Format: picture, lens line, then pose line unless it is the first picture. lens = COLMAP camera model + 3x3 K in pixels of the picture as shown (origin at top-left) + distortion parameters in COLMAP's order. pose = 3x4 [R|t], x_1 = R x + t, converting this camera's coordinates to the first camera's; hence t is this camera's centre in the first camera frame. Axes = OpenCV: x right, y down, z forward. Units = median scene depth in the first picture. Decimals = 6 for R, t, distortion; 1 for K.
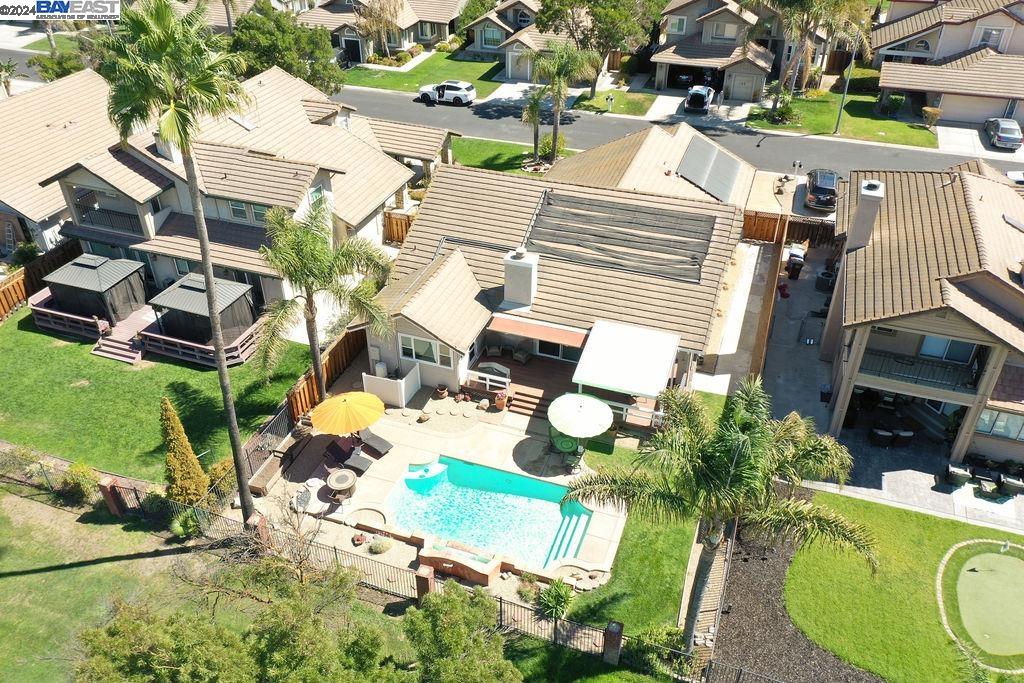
lens RADIAL K [[809.1, 0, 512.0], [0, 809.1, 341.5], [0, 0, 1]] dist [0.017660, 0.001367]
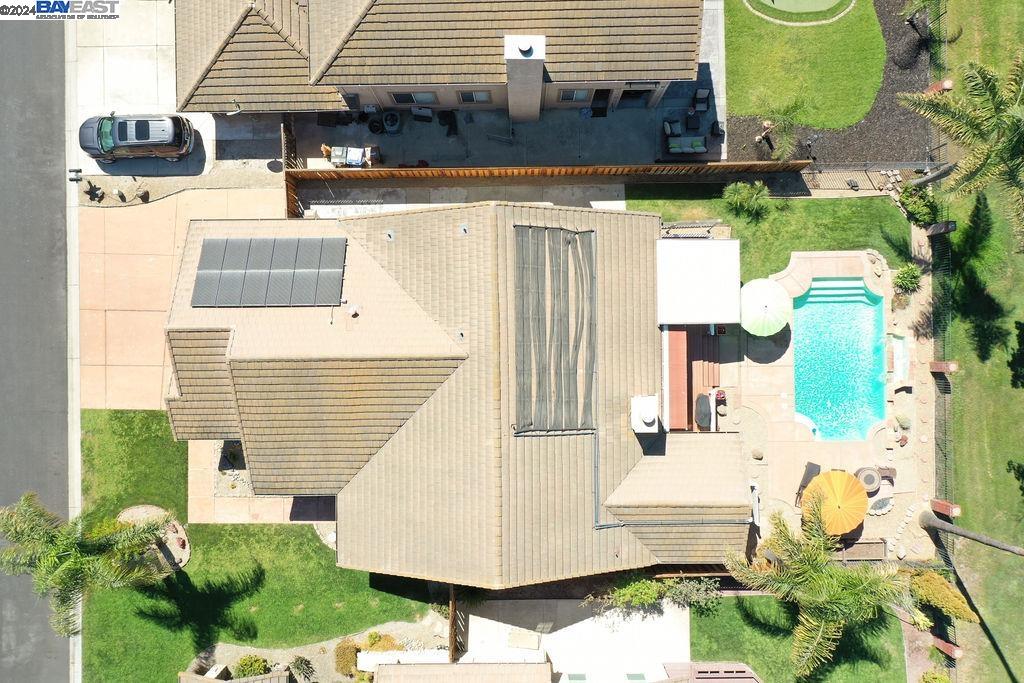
lens RADIAL K [[809.1, 0, 512.0], [0, 809.1, 341.5], [0, 0, 1]] dist [0.017660, 0.001367]
pose [[-0.351403, -0.936145, 0.012176, 0.113817], [0.534209, -0.189813, 0.823767, -0.792580], [-0.768854, 0.295979, 0.566798, 0.491410]]
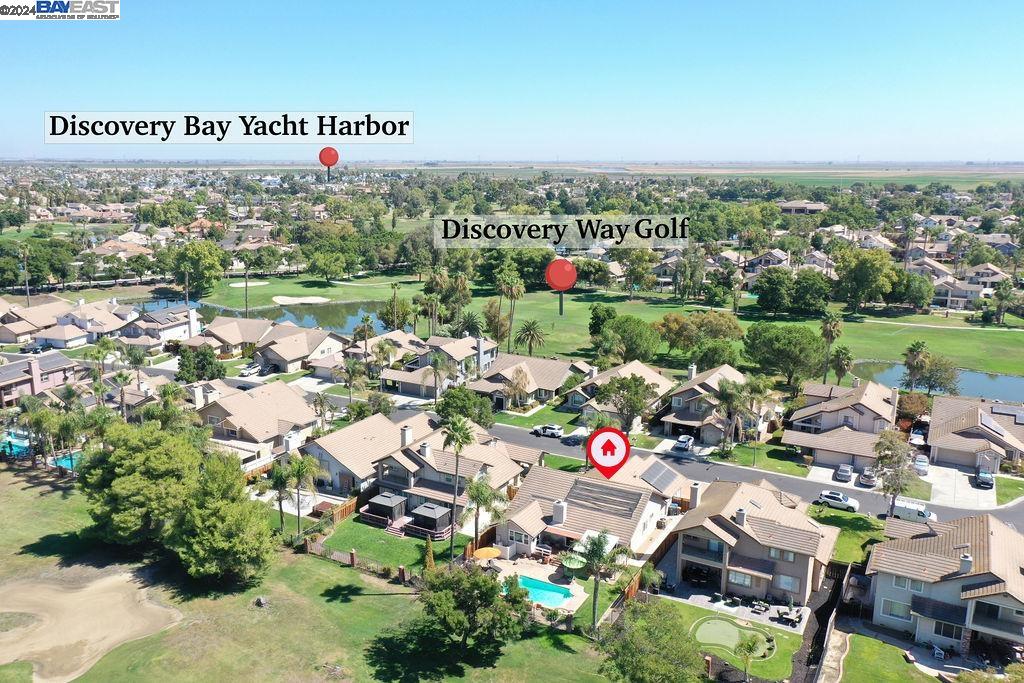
lens RADIAL K [[809.1, 0, 512.0], [0, 809.1, 341.5], [0, 0, 1]] dist [0.017660, 0.001367]
pose [[0.986123, 0.042182, -0.160566, 0.210835], [-0.099163, 0.925348, -0.365921, 0.314057], [0.133144, 0.376766, 0.916690, -1.294513]]
